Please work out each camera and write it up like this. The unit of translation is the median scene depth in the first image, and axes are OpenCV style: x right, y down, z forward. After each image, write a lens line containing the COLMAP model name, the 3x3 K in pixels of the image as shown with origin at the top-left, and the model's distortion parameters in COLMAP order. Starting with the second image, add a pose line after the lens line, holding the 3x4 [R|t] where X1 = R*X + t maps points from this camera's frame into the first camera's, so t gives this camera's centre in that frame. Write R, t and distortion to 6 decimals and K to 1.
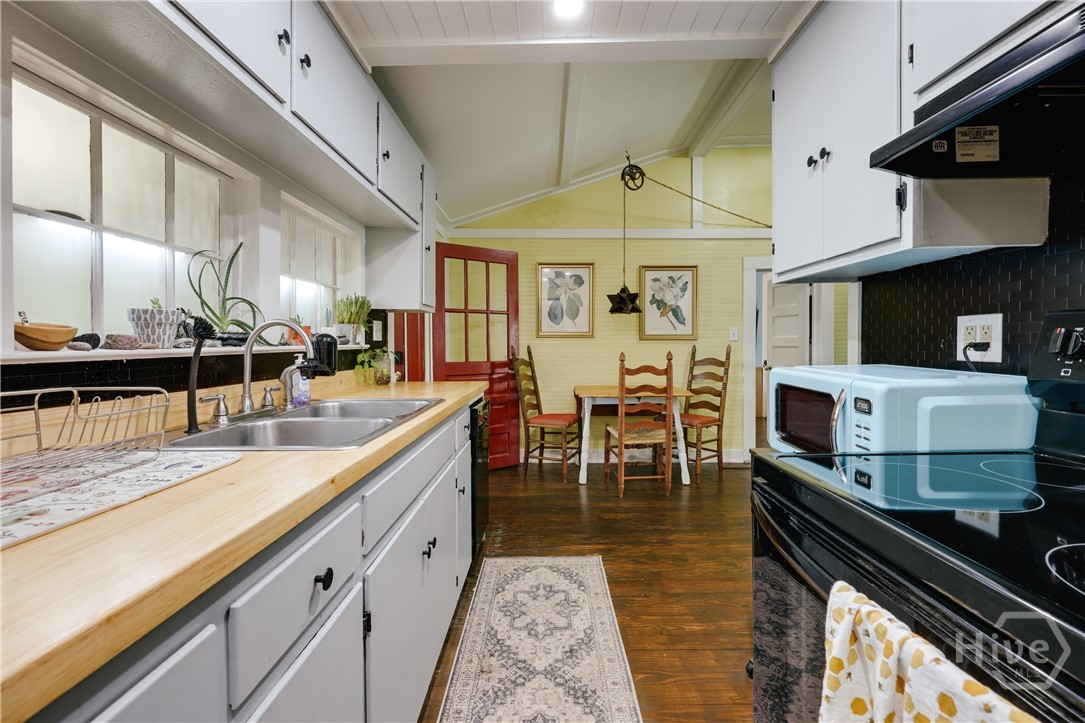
lens RADIAL K [[445.8, 0, 545.9], [0, 445.8, 358.1], [0, 0, 1]] dist [-0.001096, -0.000155]
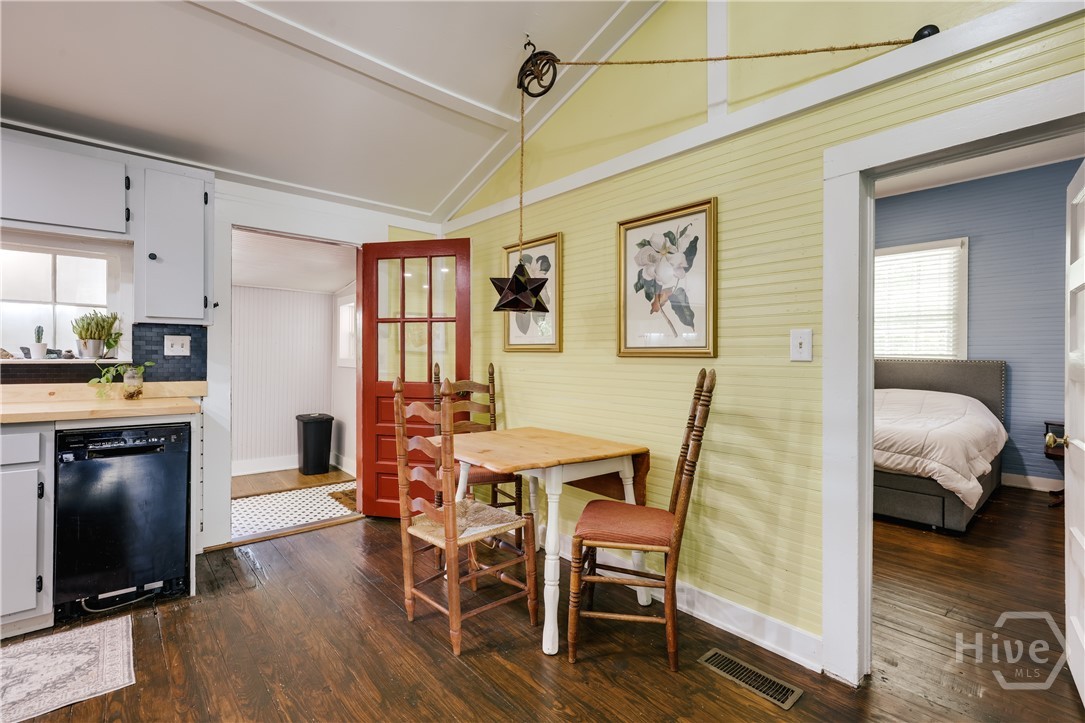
lens RADIAL K [[482.6, 0, 544.5], [0, 482.6, 356.2], [0, 0, 1]] dist [-0.000214, -0.000363]
pose [[0.668501, 0.008083, -0.743667, 0.595926], [-0.038966, 0.998948, -0.024170, -0.024739], [0.742689, 0.045135, 0.668113, 0.542045]]
